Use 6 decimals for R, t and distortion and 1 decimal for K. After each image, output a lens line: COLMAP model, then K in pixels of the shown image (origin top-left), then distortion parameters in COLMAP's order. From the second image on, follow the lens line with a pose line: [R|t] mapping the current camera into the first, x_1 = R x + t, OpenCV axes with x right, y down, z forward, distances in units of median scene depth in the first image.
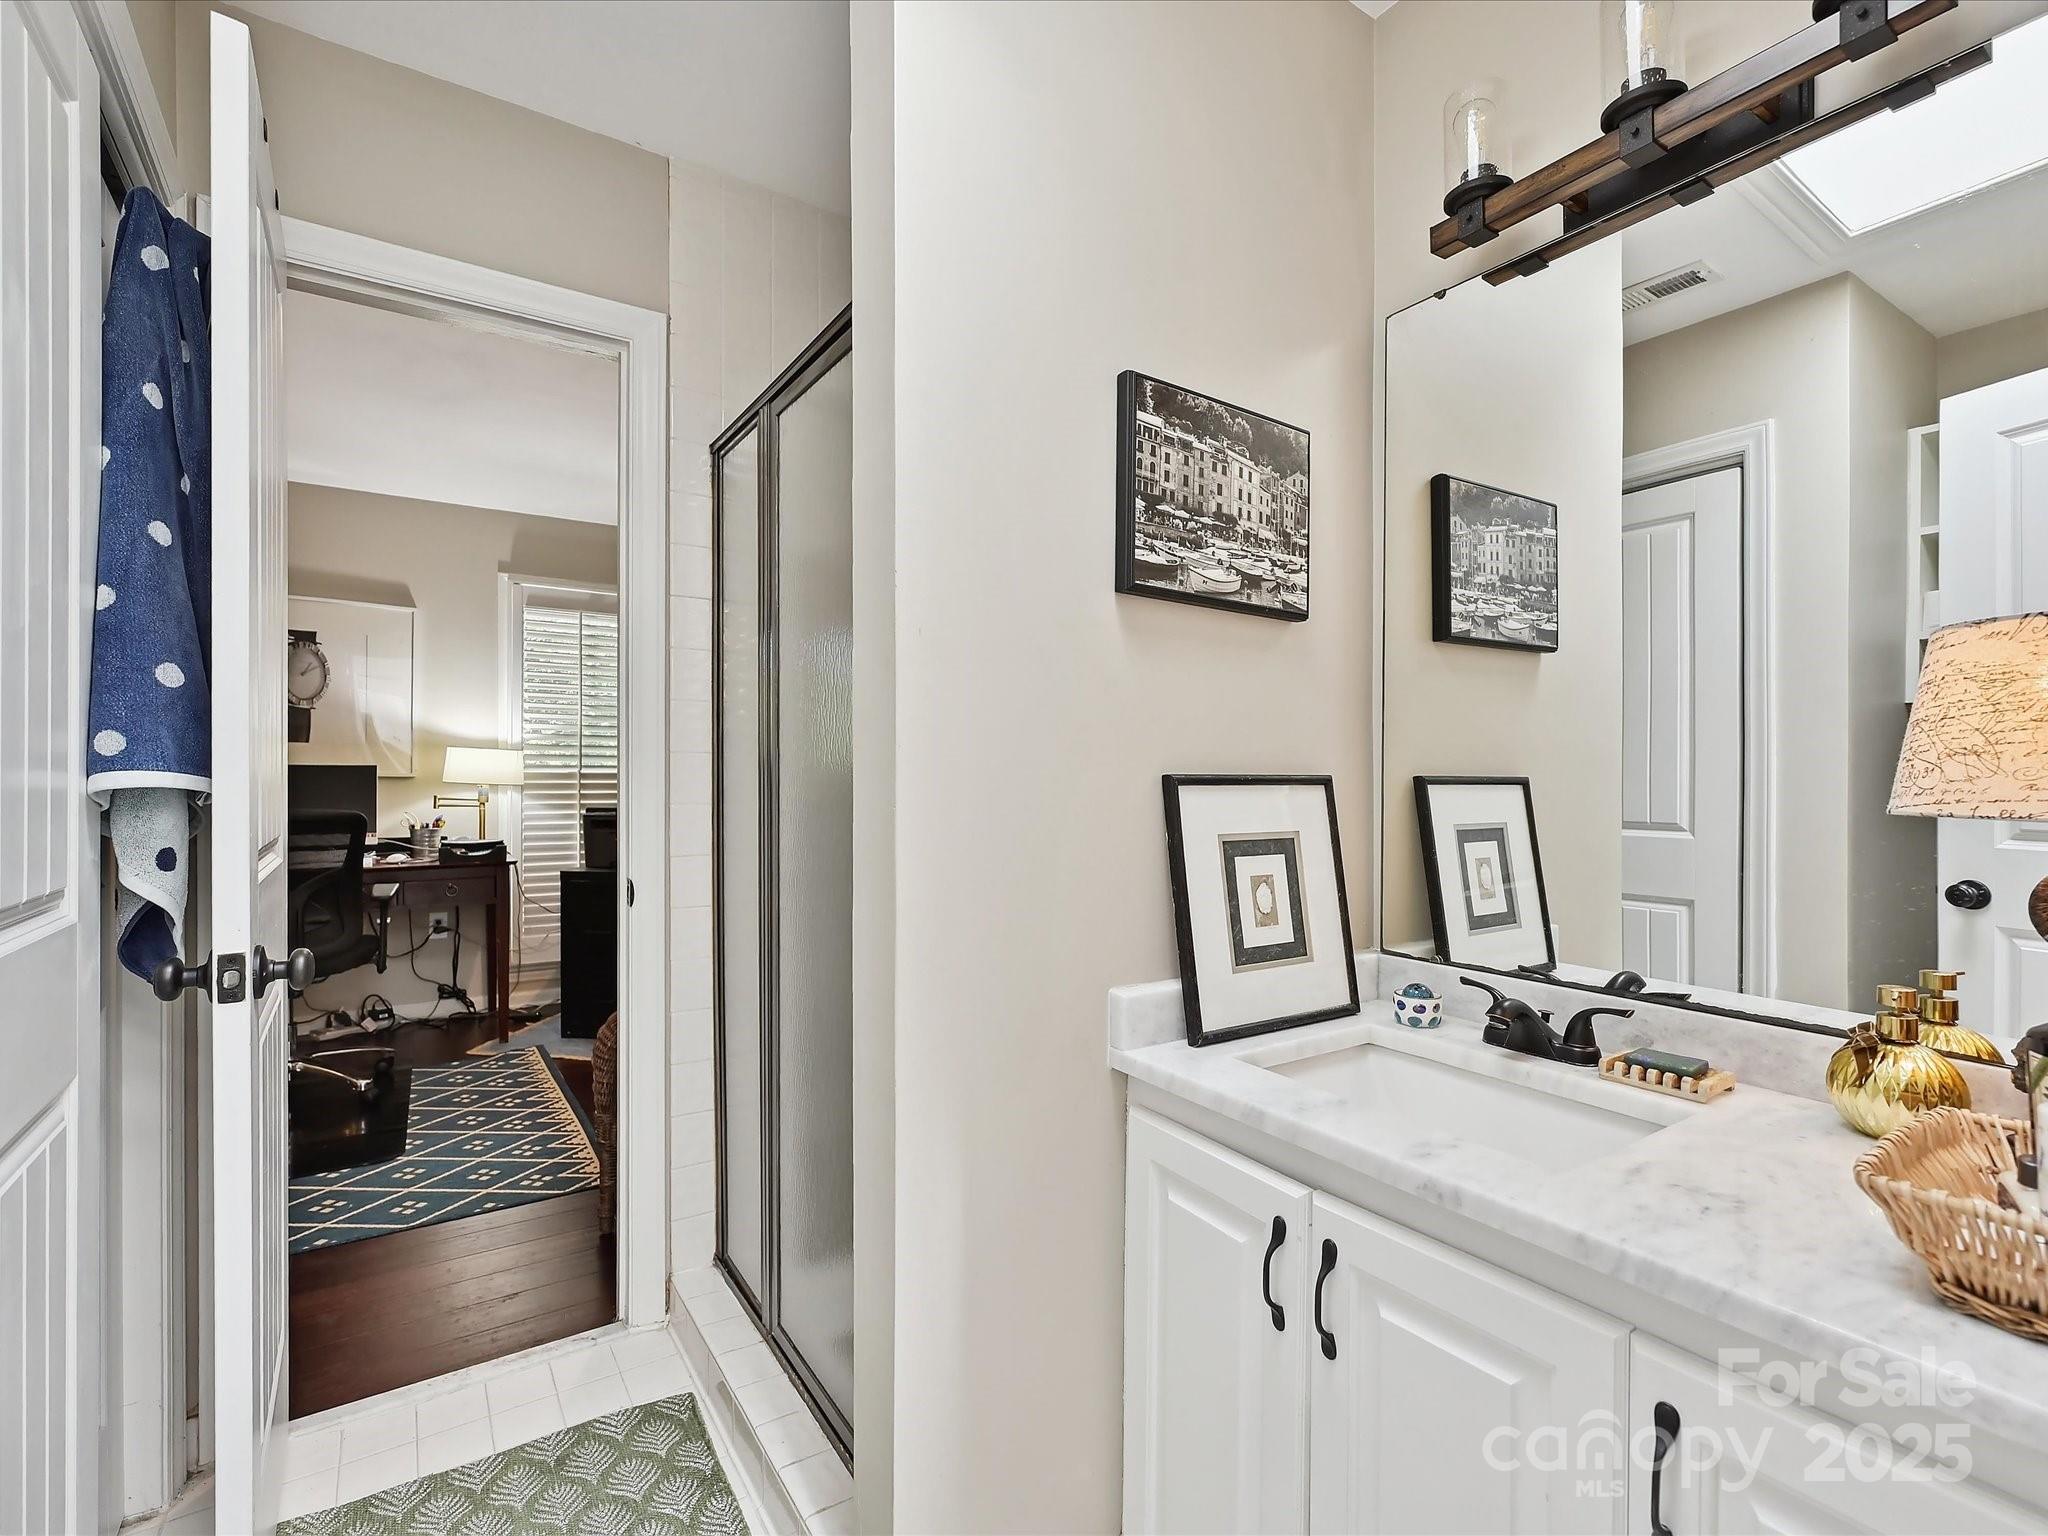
lens RADIAL K [[930.0, 0, 1025.6], [0, 930.0, 771.9], [0, 0, 1]] dist [-0.001991, 0.000789]
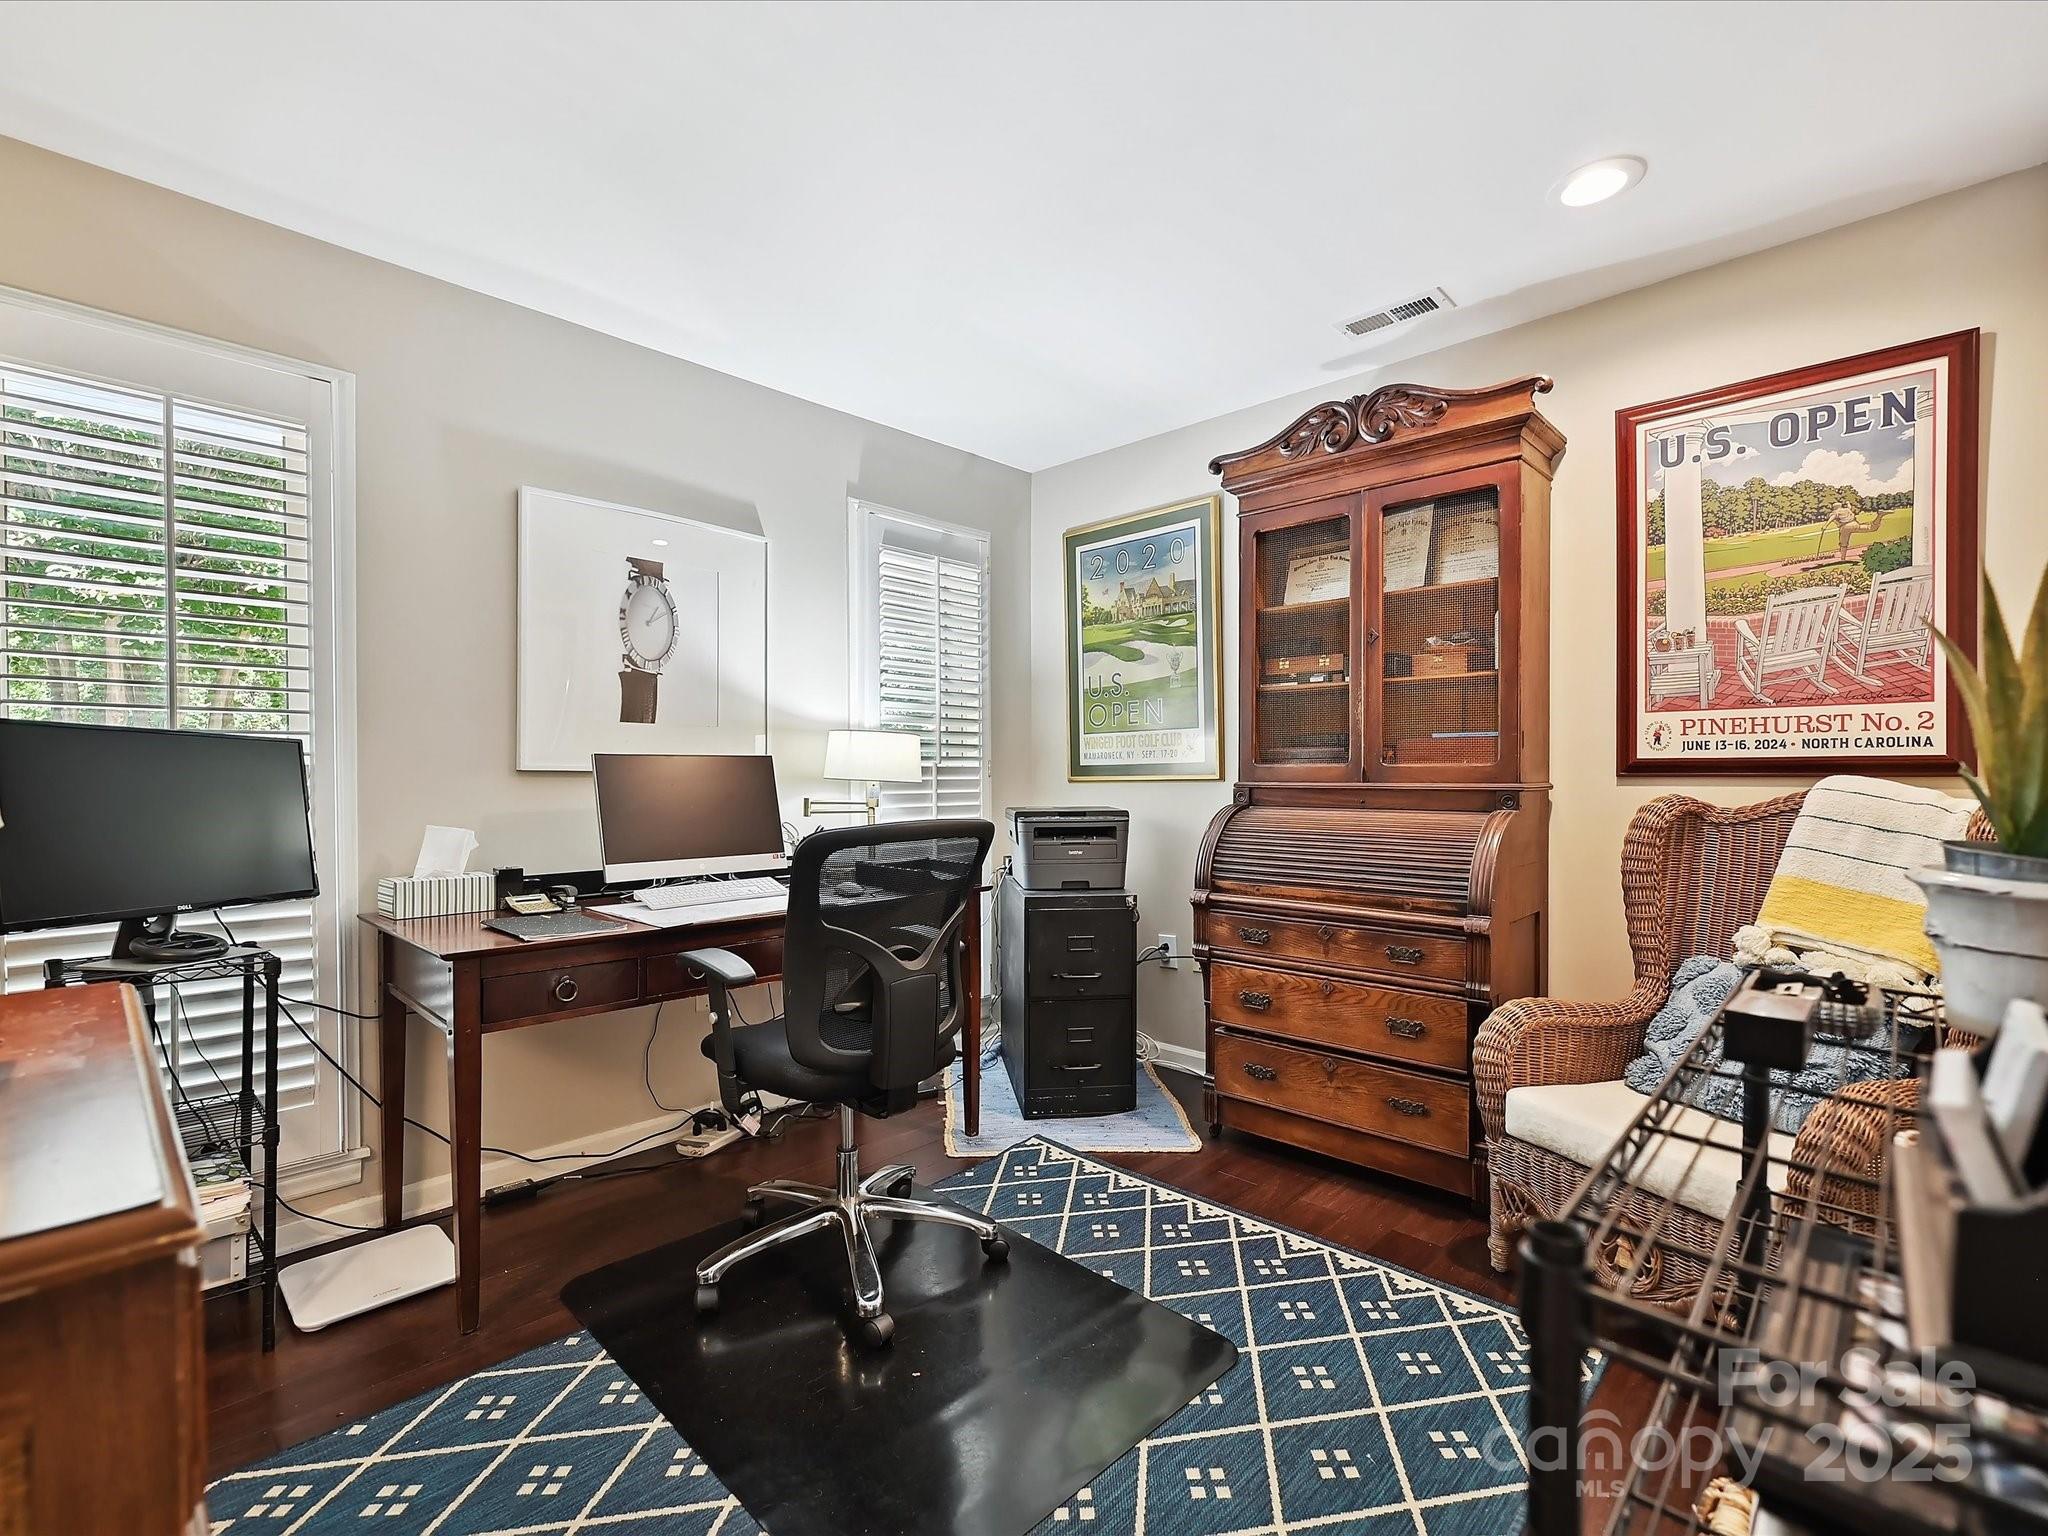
lens RADIAL K [[930.0, 0, 1023.6], [0, 930.0, 772.2], [0, 0, 1]] dist [-0.001991, 0.000789]
pose [[0.976987, -0.008065, 0.213147, -0.647948], [0.007693, 0.999967, 0.002574, 0.004652], [-0.213160, -0.000875, 0.977017, 0.267633]]
